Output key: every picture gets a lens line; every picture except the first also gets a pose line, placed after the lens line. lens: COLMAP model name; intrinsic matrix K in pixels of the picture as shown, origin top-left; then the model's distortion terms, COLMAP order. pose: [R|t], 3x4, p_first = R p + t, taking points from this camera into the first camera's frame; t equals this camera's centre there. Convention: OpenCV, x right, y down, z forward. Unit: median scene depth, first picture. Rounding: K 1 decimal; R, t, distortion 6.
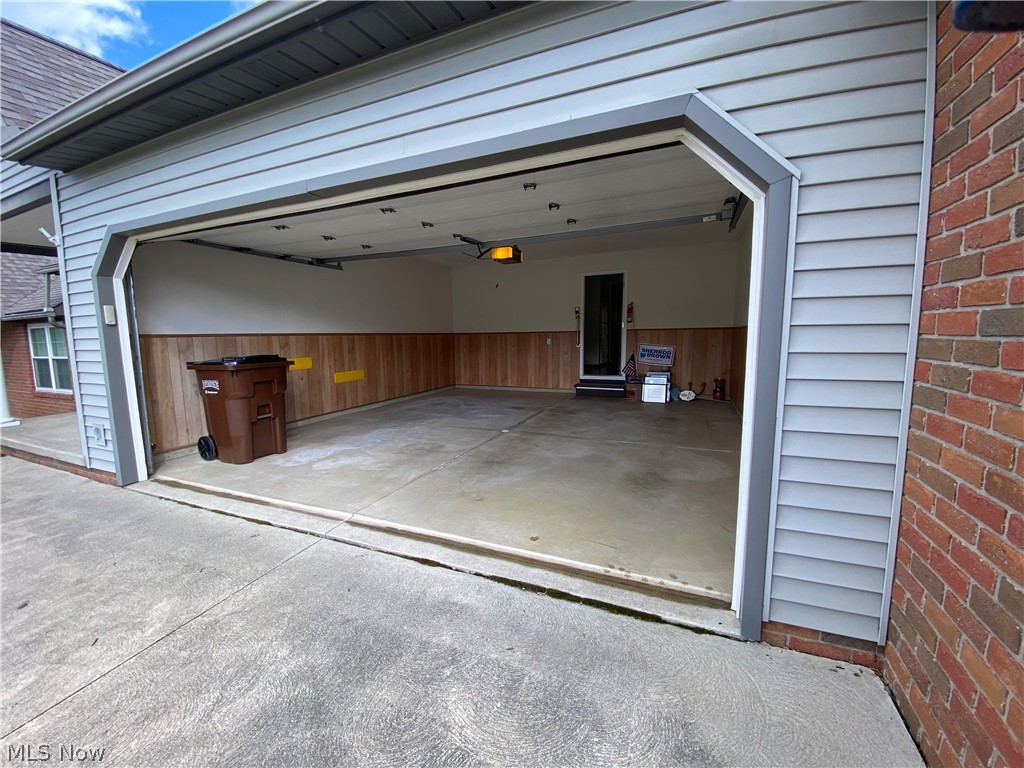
lens RADIAL K [[416.8, 0, 508.0], [0, 416.8, 382.4], [0, 0, 1]] dist [-0.007649, -0.000862]
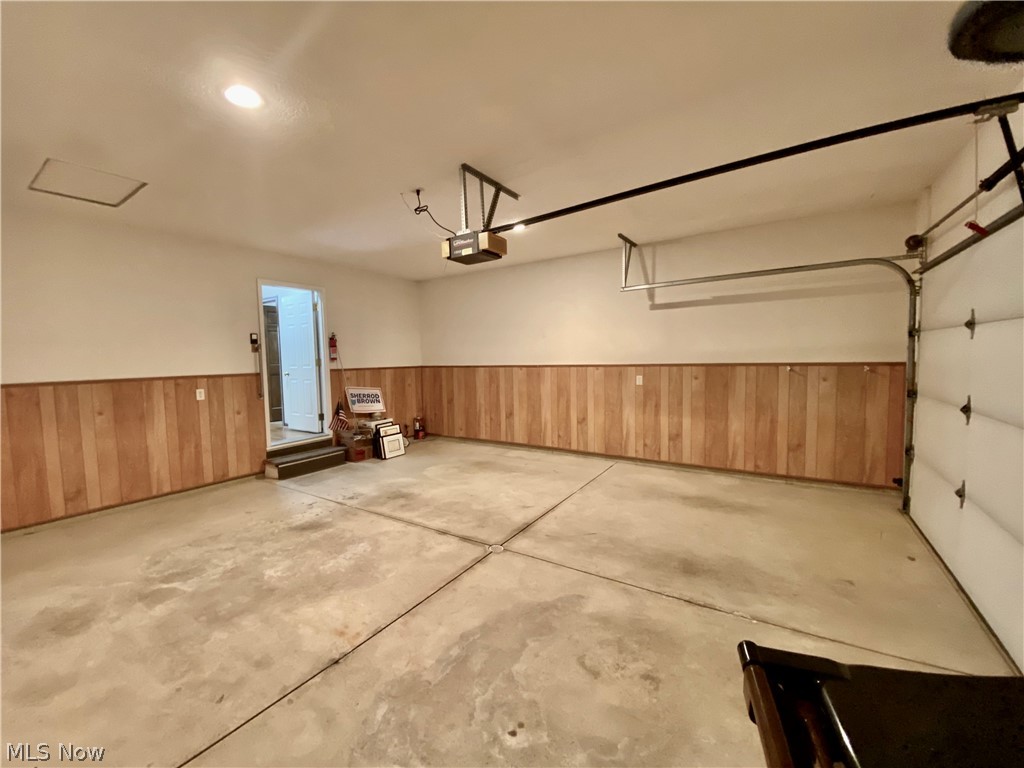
lens RADIAL K [[416.8, 0, 507.8], [0, 416.8, 384.0], [0, 0, 1]] dist [-0.007649, -0.000862]
pose [[0.162374, -0.050123, 0.985455, -0.379961], [0.133351, 0.990661, 0.028415, -0.082722], [-0.977677, 0.126798, 0.167542, 0.591918]]
